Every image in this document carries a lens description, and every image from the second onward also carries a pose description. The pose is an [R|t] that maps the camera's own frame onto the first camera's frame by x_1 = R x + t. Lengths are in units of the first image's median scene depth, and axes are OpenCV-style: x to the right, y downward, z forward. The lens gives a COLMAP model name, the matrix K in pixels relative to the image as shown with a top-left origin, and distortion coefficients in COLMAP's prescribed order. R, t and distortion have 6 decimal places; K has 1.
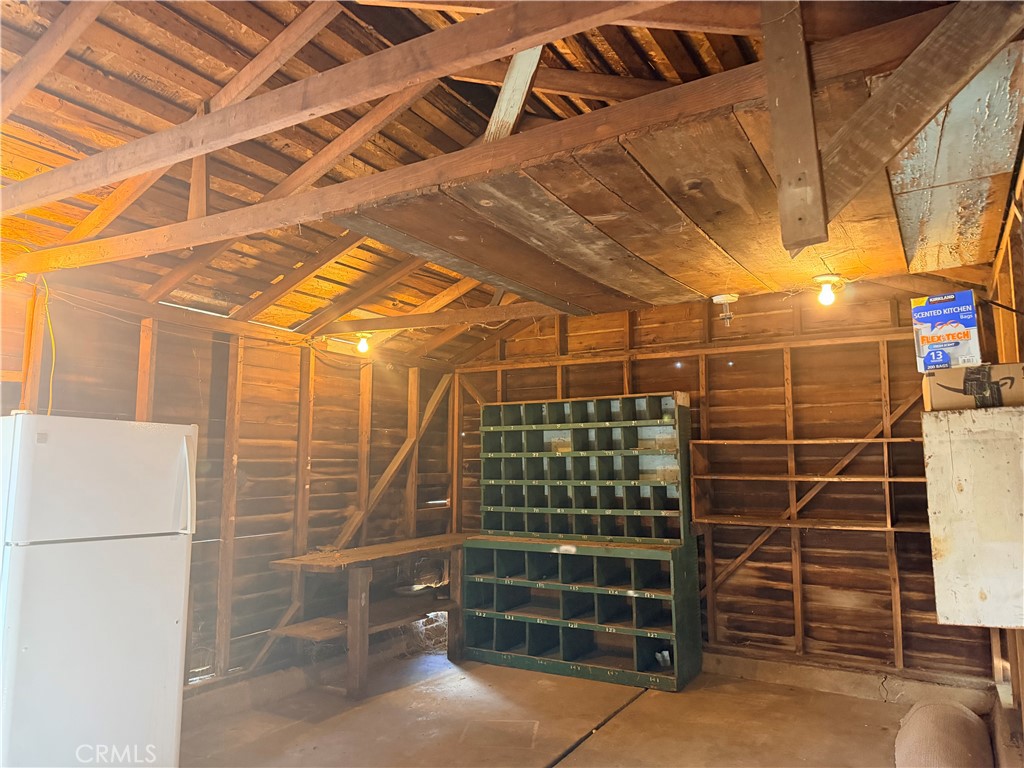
lens RADIAL K [[722.9, 0, 511.8], [0, 722.9, 382.2], [0, 0, 1]] dist [0.070079, -0.089227]
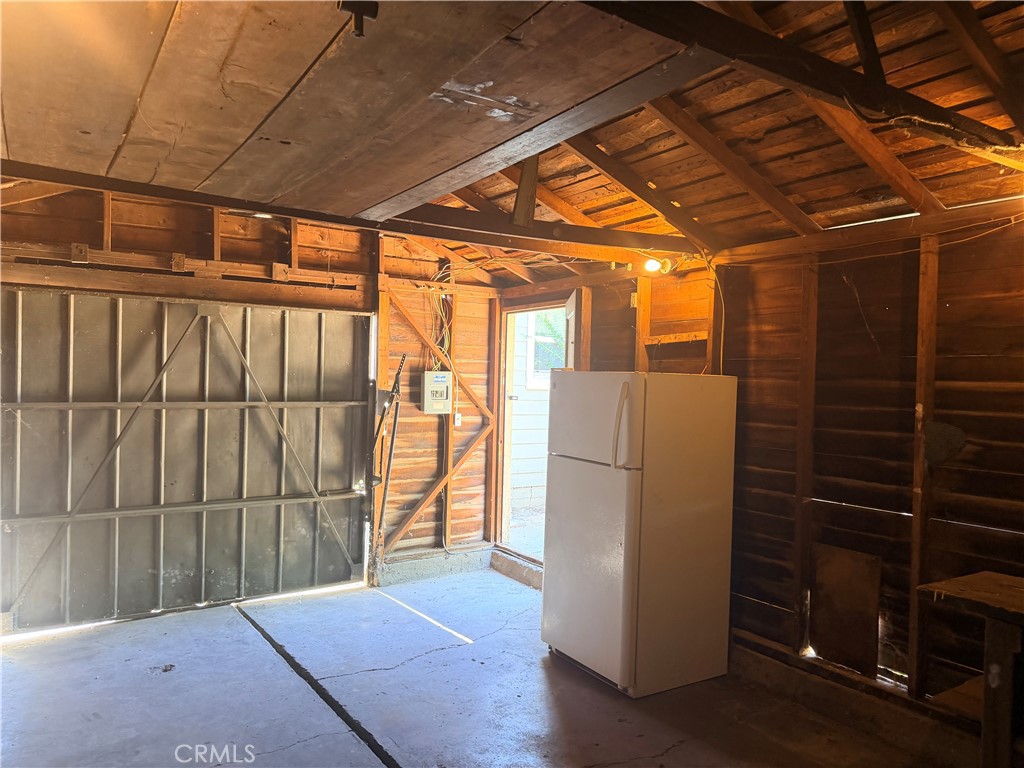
lens RADIAL K [[722.9, 0, 510.8], [0, 722.9, 386.5], [0, 0, 1]] dist [0.070079, -0.089227]
pose [[-0.441374, -0.006089, -0.897303, 0.449040], [0.080503, 0.995676, -0.046355, 0.083917], [0.893705, -0.092695, -0.438975, 0.960047]]
